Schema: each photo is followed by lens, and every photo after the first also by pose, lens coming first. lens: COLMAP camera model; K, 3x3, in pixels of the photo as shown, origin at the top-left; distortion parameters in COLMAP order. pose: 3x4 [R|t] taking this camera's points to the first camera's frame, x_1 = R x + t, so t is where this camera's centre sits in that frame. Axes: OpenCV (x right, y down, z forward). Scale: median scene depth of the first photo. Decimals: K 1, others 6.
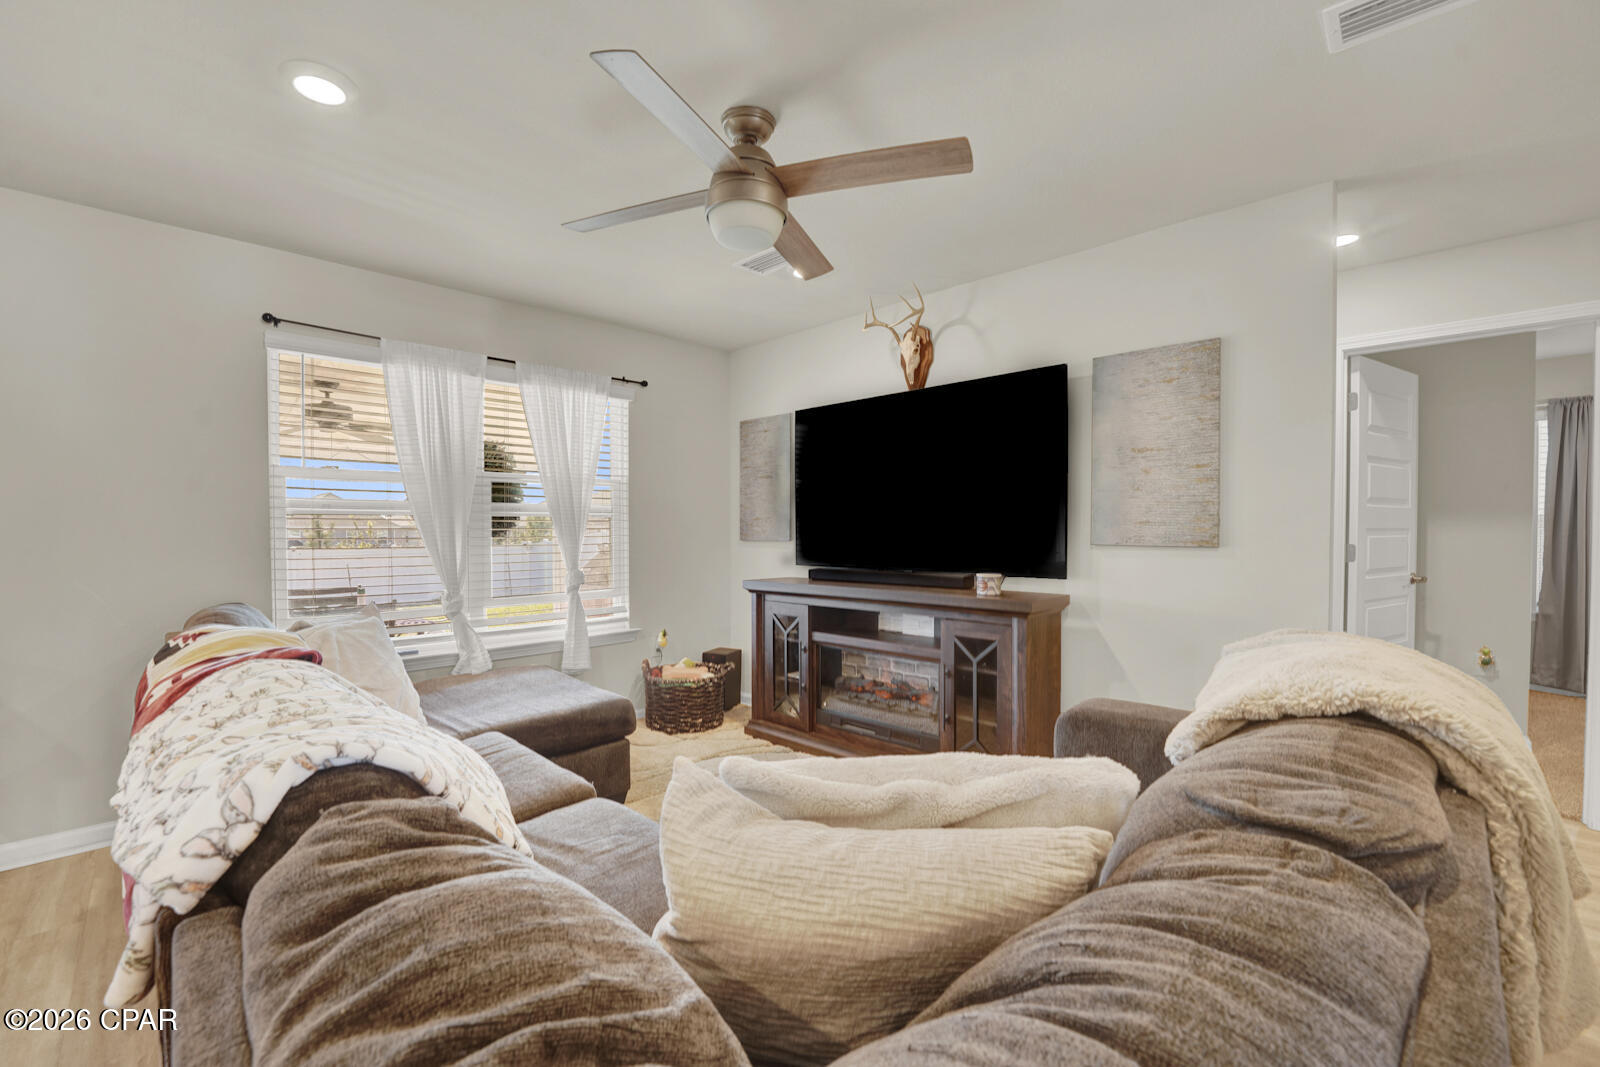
lens RADIAL K [[668.7, 0, 782.5], [0, 668.7, 537.6], [0, 0, 1]] dist [-0.024204, 0.000552]
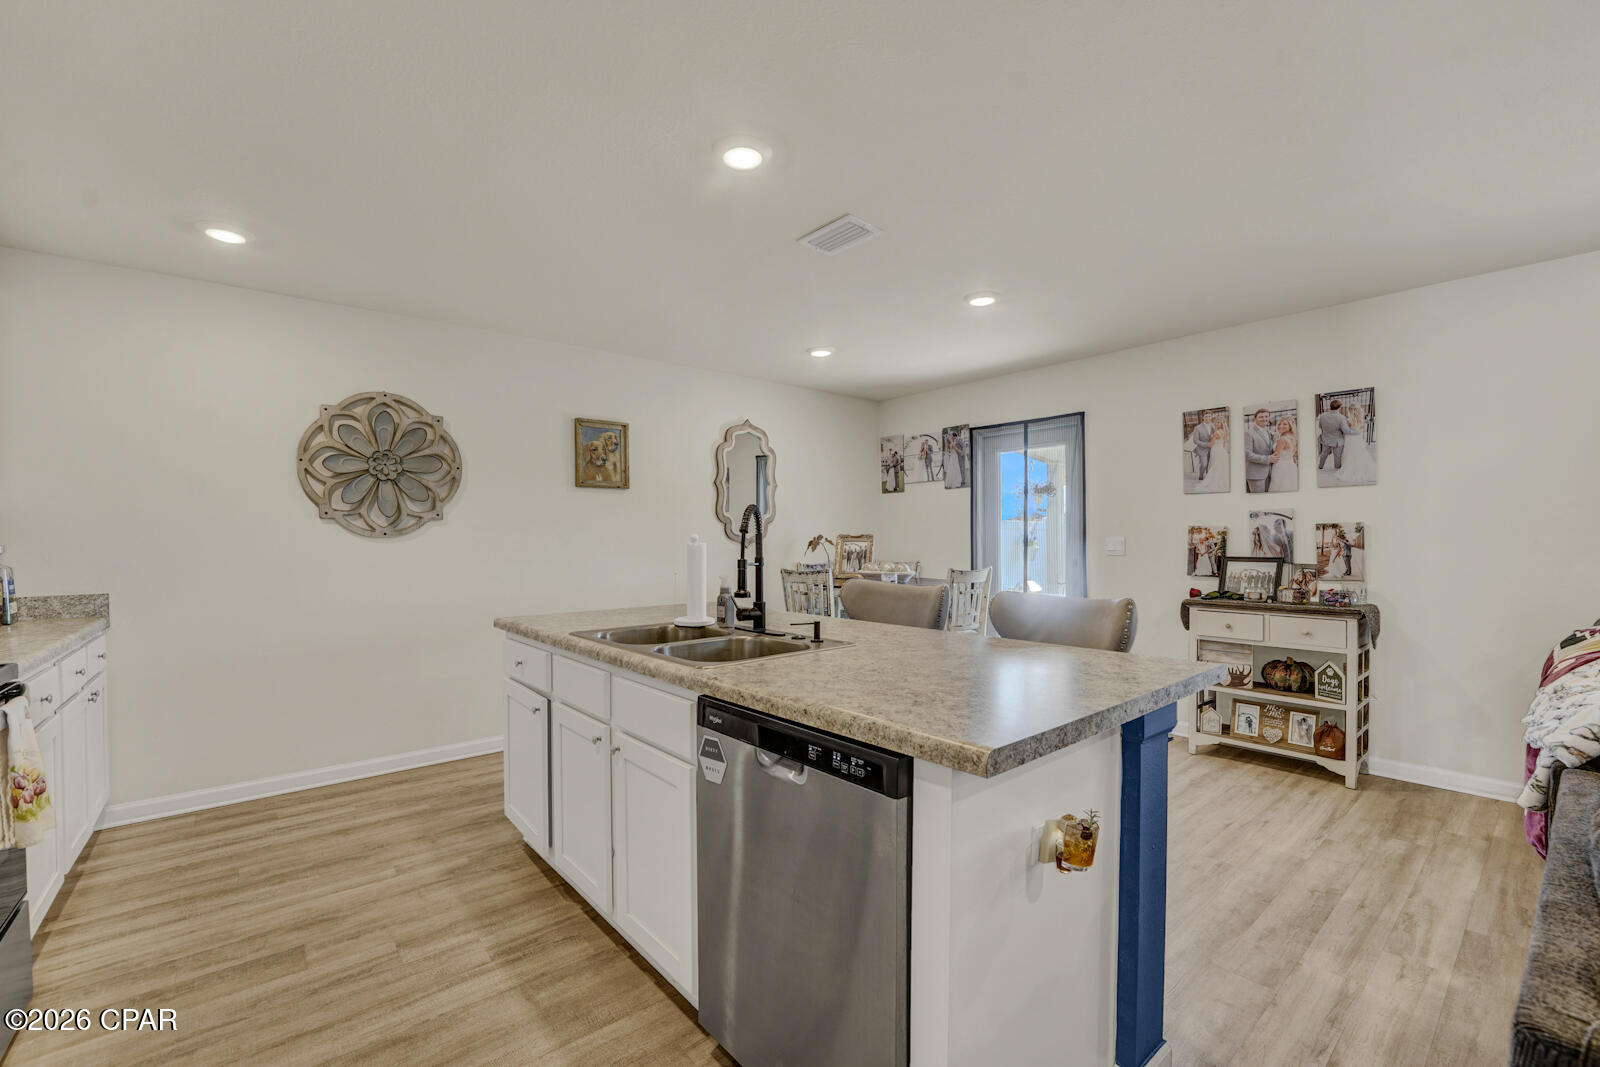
lens RADIAL K [[661.9, 0, 786.5], [0, 661.9, 539.8], [0, 0, 1]] dist [-0.029452, 0.003175]
pose [[-0.080431, 0.004595, -0.996750, 0.181718], [-0.007442, 0.999959, 0.005210, 0.000044], [0.996732, 0.007836, -0.080393, -0.184765]]
